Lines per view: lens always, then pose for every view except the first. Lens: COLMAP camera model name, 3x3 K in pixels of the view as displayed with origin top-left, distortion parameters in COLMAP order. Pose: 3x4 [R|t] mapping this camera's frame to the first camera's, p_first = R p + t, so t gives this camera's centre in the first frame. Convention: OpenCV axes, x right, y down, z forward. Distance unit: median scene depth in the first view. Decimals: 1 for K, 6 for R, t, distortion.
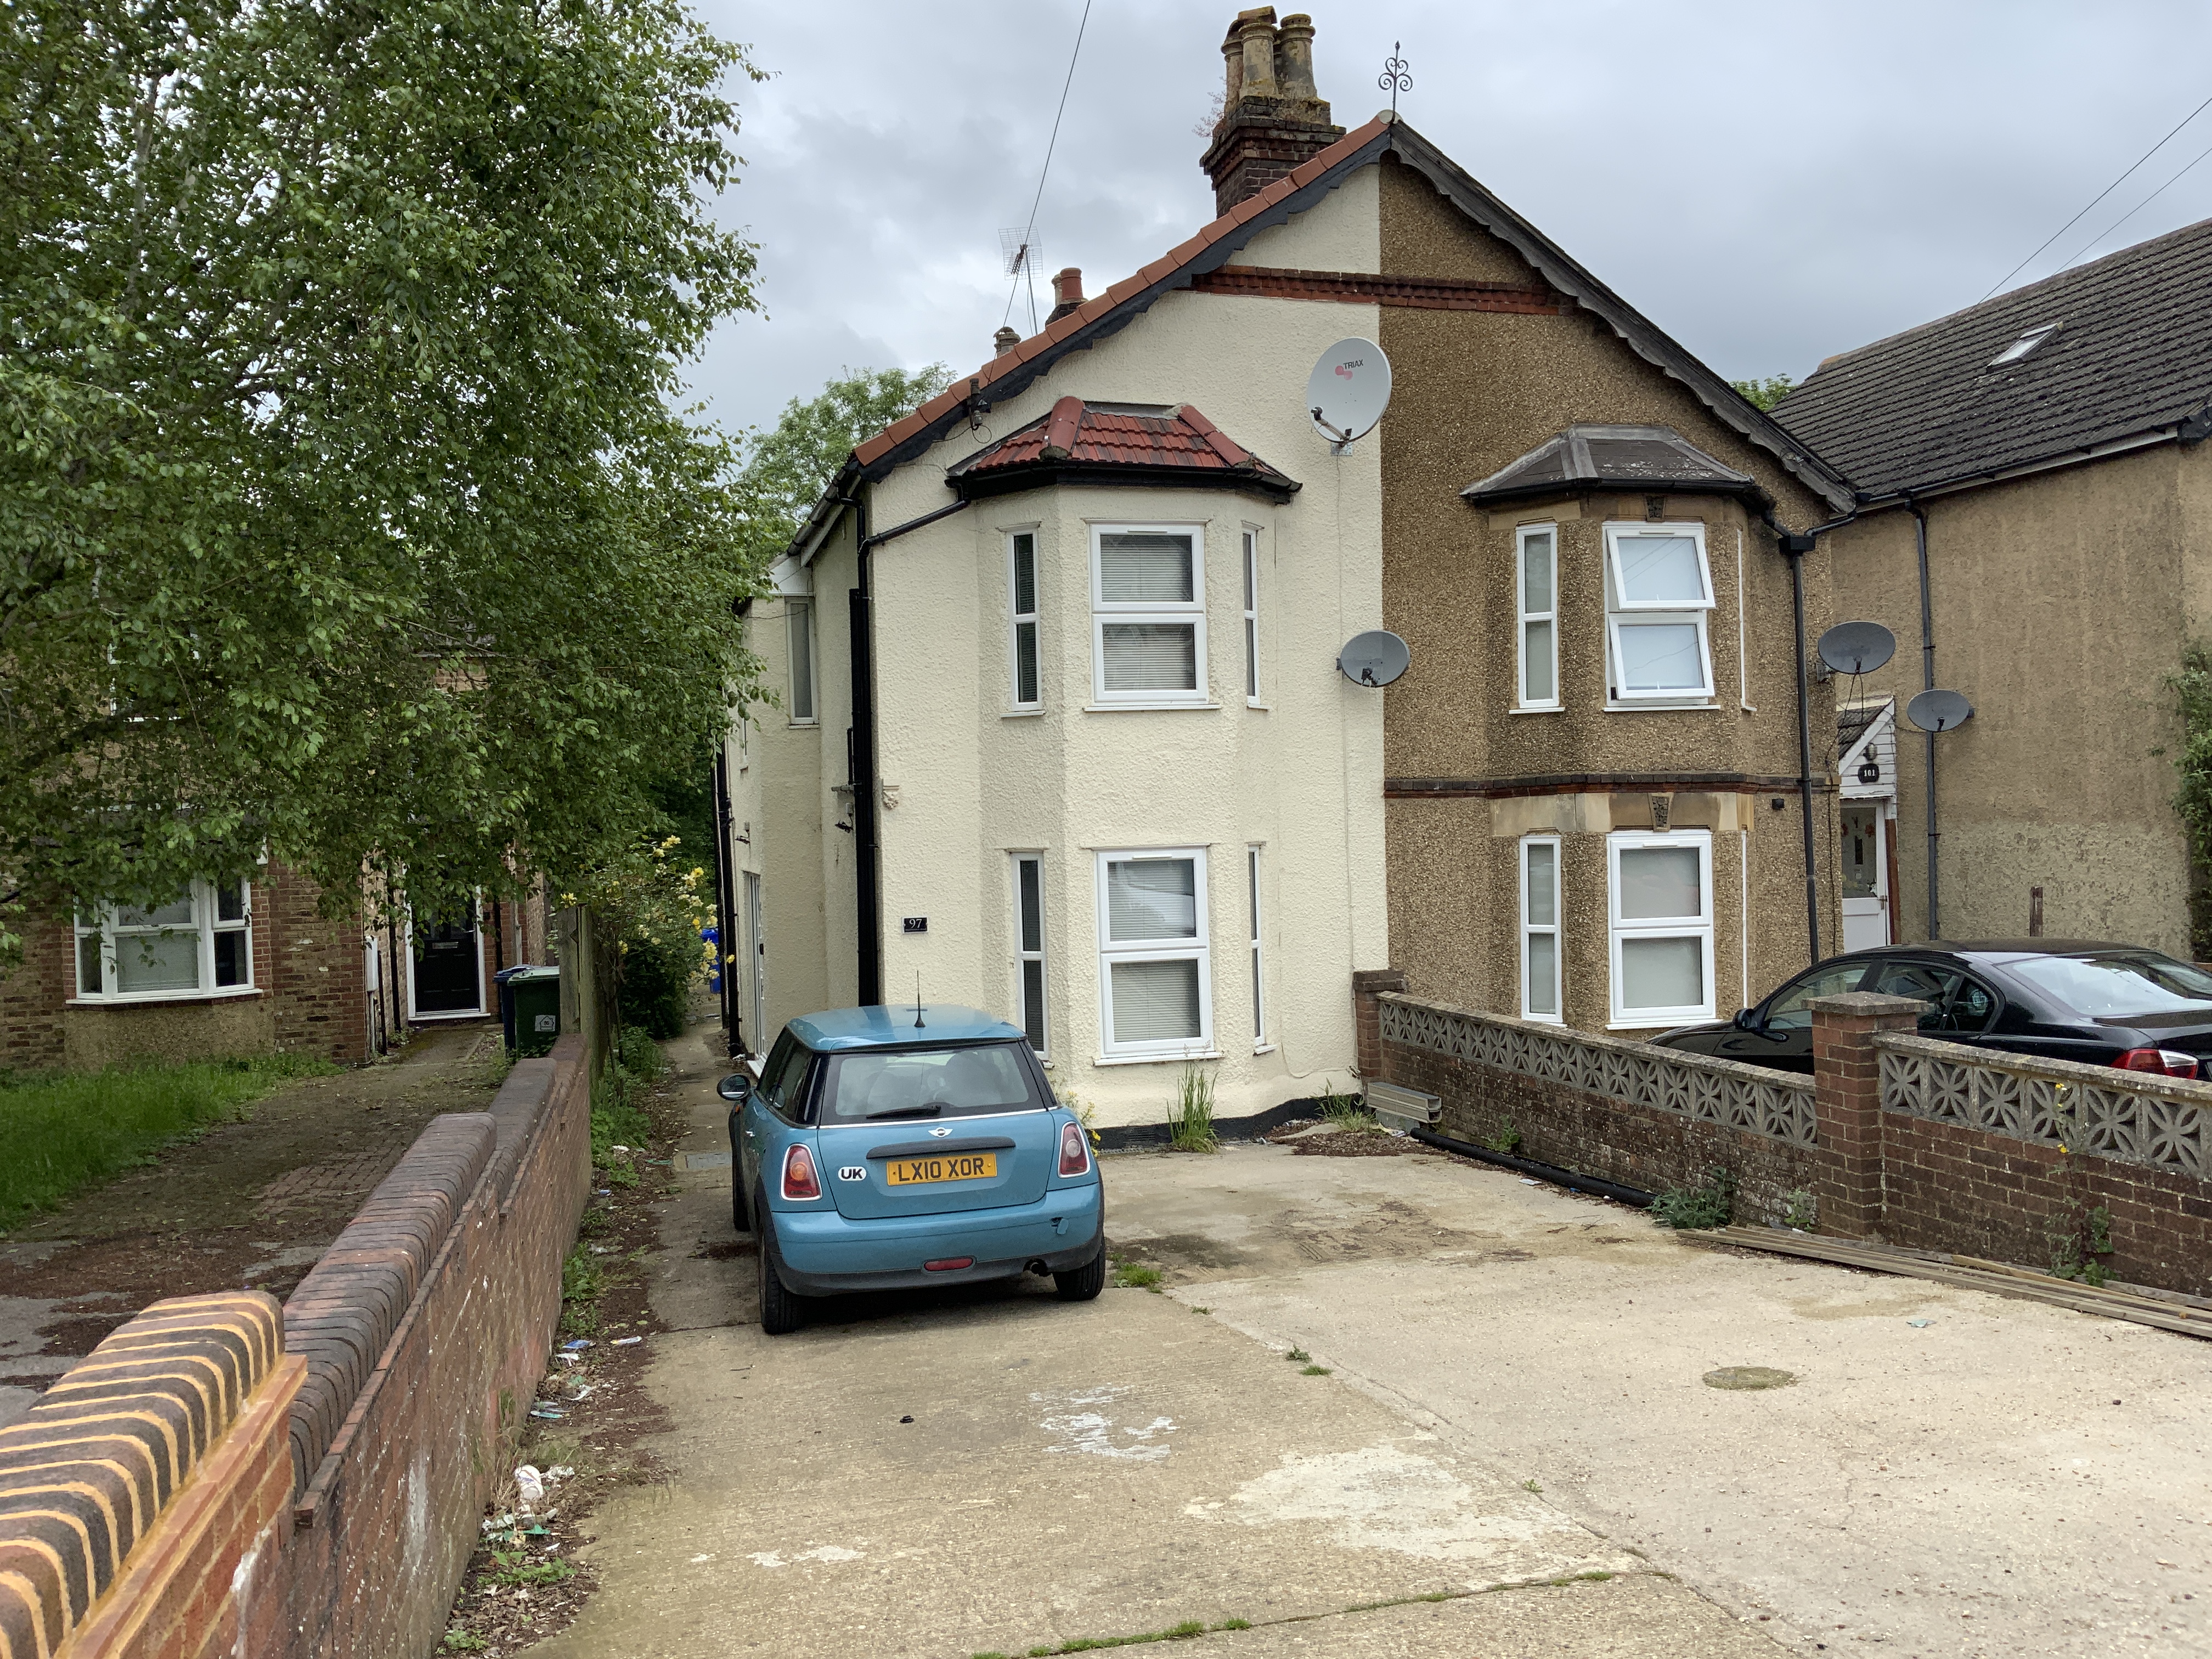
lens RADIAL K [[1793.3, 0, 1106.0], [0, 1793.3, 829.5], [0, 0, 1]] dist [0.090442, -0.197380]
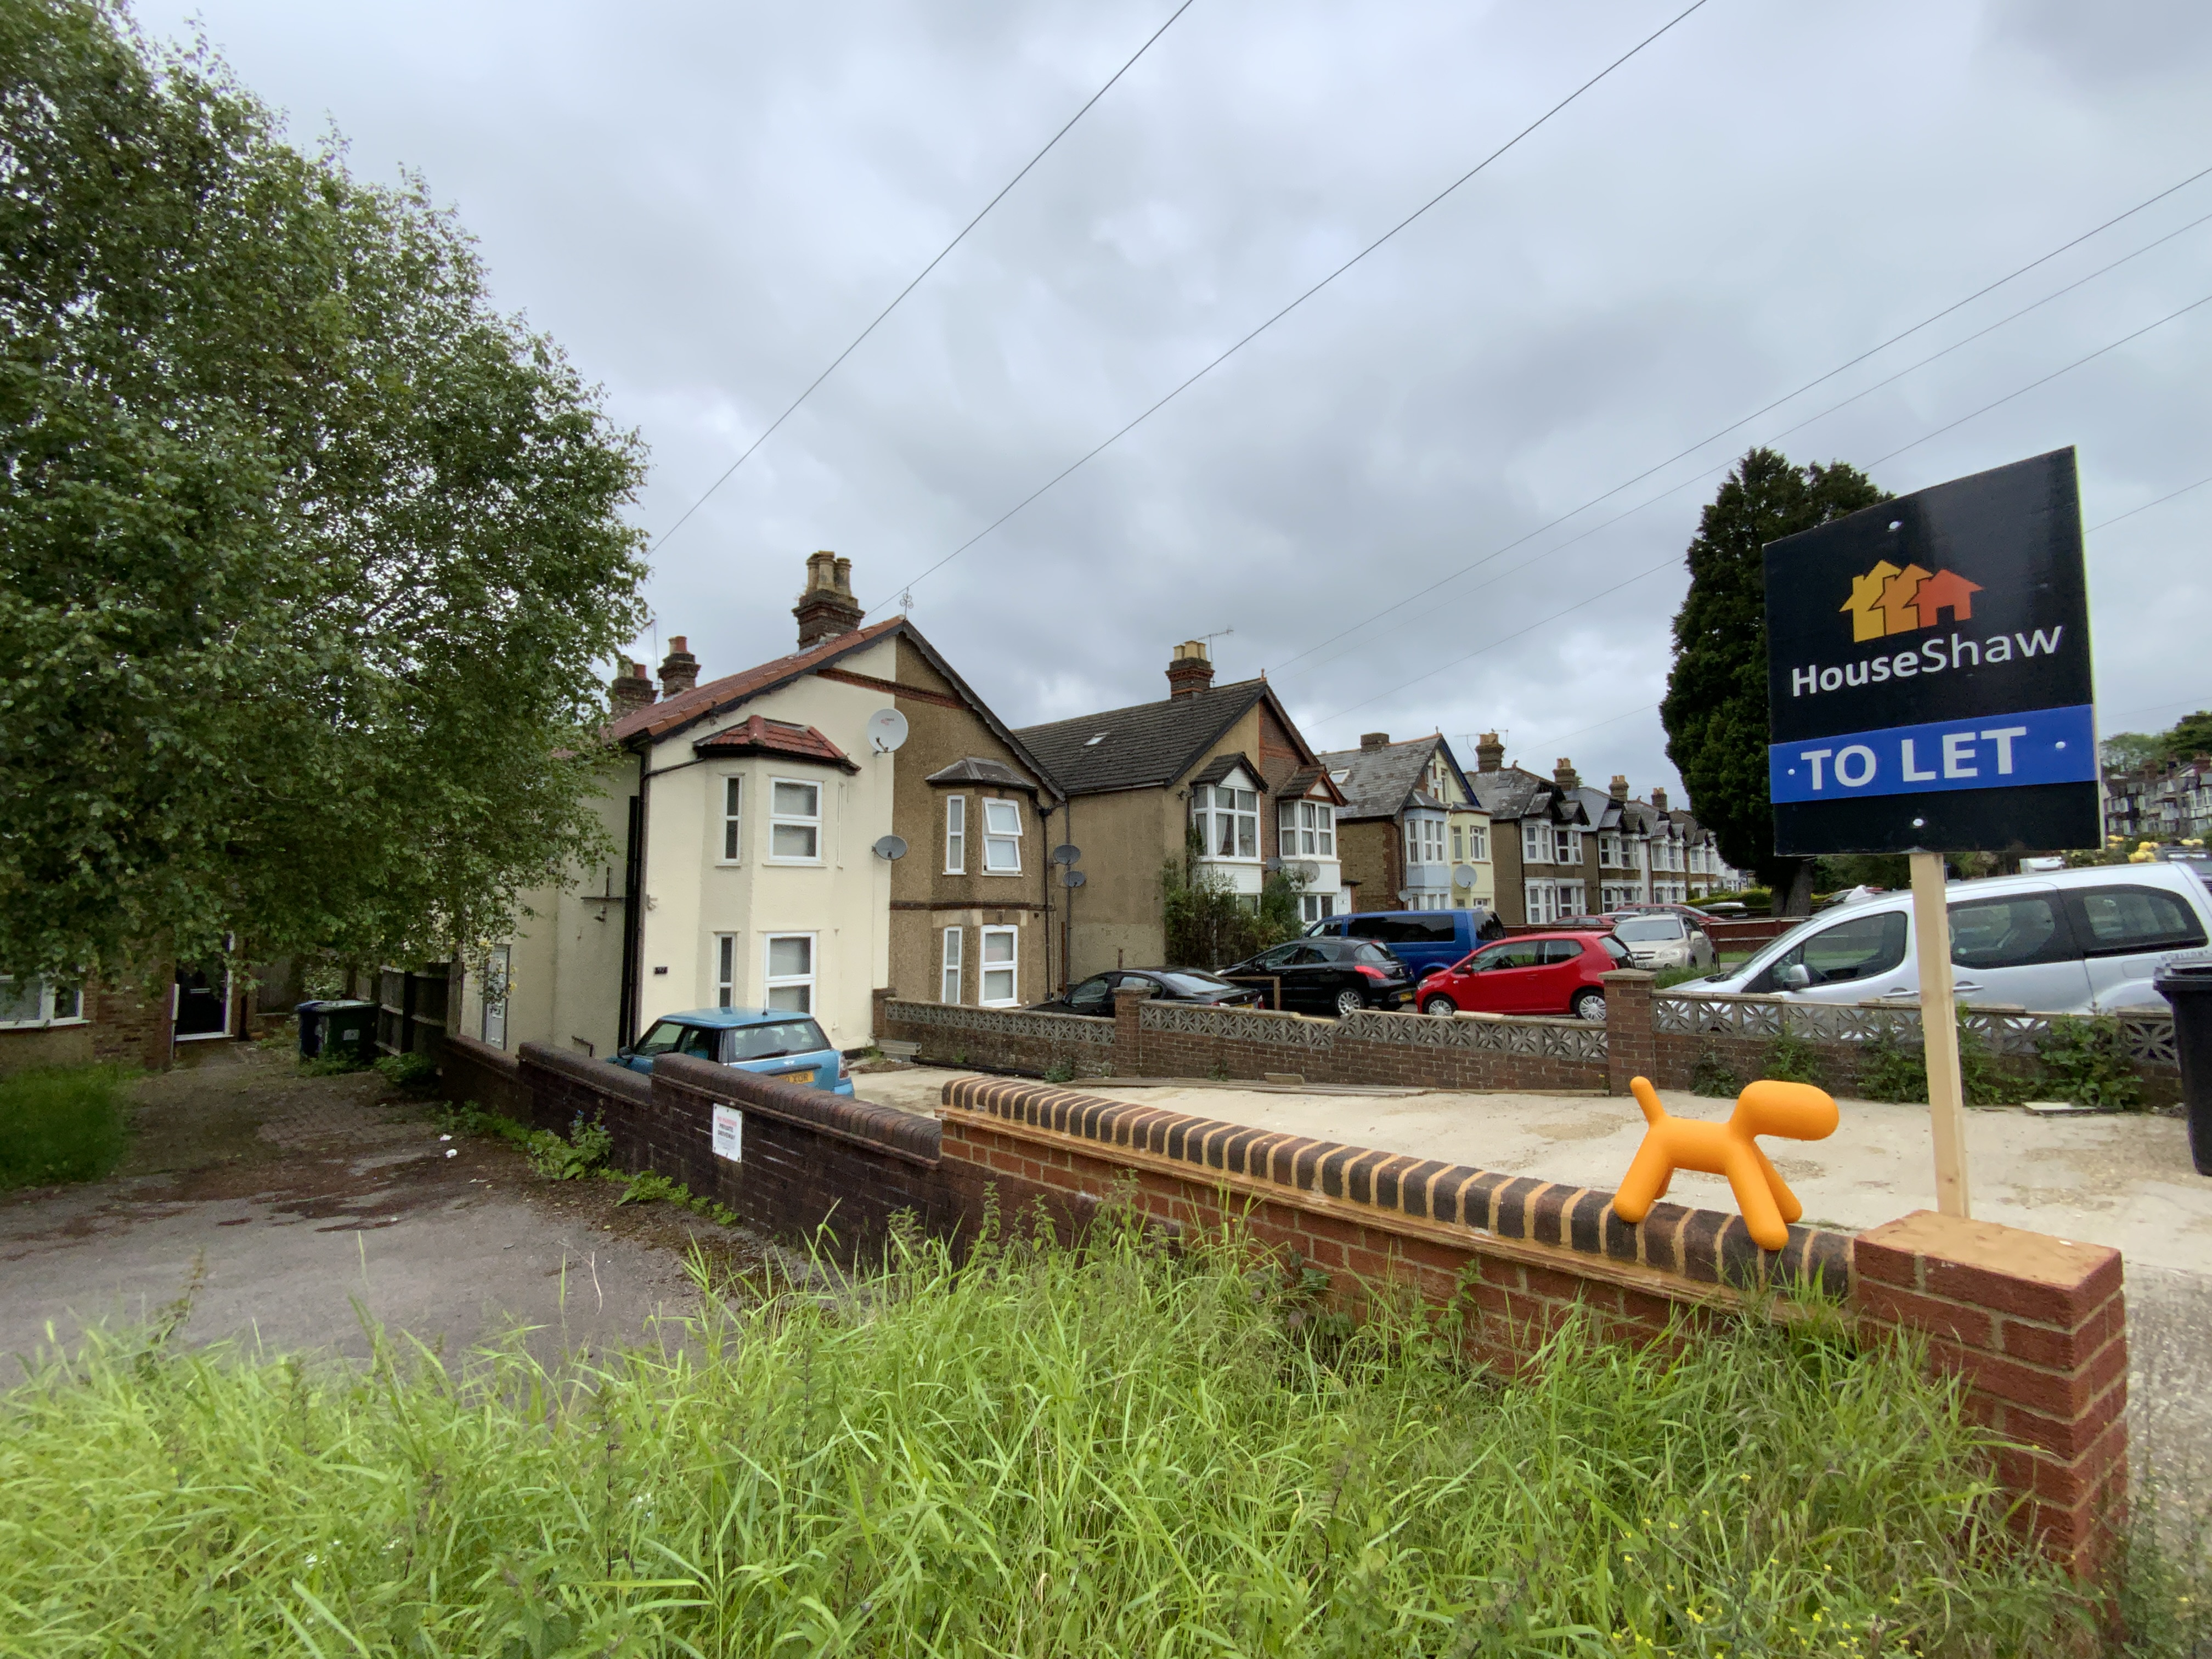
lens RADIAL K [[879.4, 0, 1106.0], [0, 879.4, 829.5], [0, 0, 1]] dist [0.057508, -0.000042]
pose [[0.838238, 0.071559, 0.540589, -0.220924], [-0.013139, 0.993715, -0.111167, 0.002284], [-0.545147, 0.086081, 0.833909, -0.072670]]
